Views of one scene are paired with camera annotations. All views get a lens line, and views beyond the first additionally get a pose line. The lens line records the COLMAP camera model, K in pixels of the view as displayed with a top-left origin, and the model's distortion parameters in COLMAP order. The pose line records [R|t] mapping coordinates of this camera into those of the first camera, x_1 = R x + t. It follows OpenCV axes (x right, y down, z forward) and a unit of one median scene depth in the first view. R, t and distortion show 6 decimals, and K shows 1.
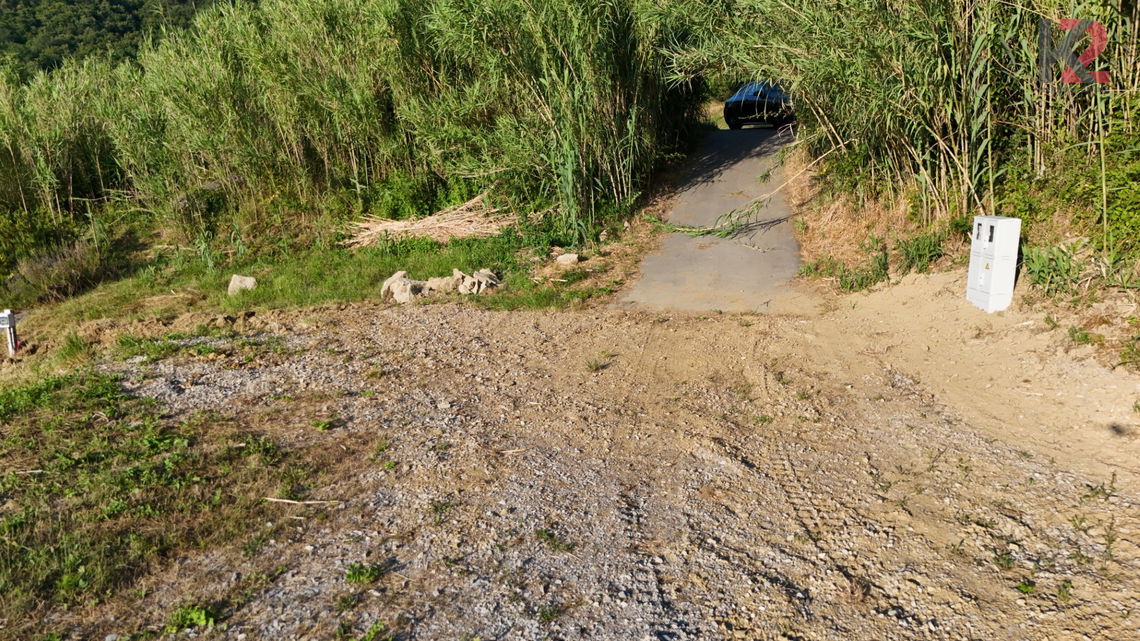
lens RADIAL K [[836.3, 0, 570.0], [0, 836.3, 320.5], [0, 0, 1]] dist [0.080935, -0.079941]
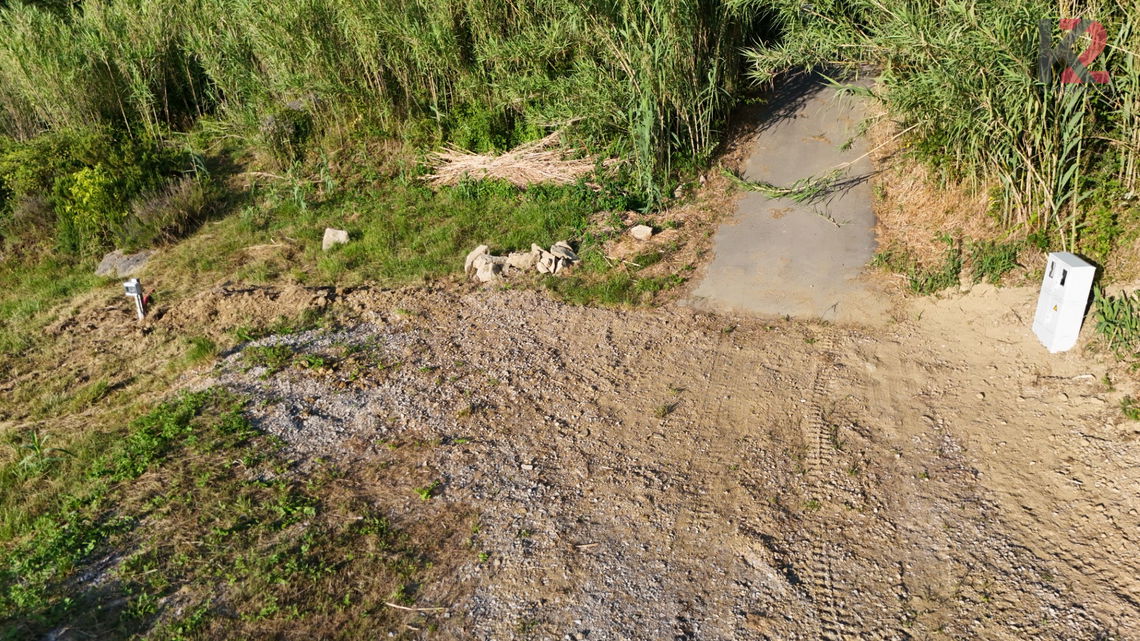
lens RADIAL K [[836.3, 0, 570.0], [0, 836.3, 320.5], [0, 0, 1]] dist [0.080935, -0.079941]
pose [[0.996121, 0.032274, -0.081859, -0.003061], [-0.015617, 0.980382, 0.196487, -0.171635], [0.086594, -0.194446, 0.977083, -0.036331]]
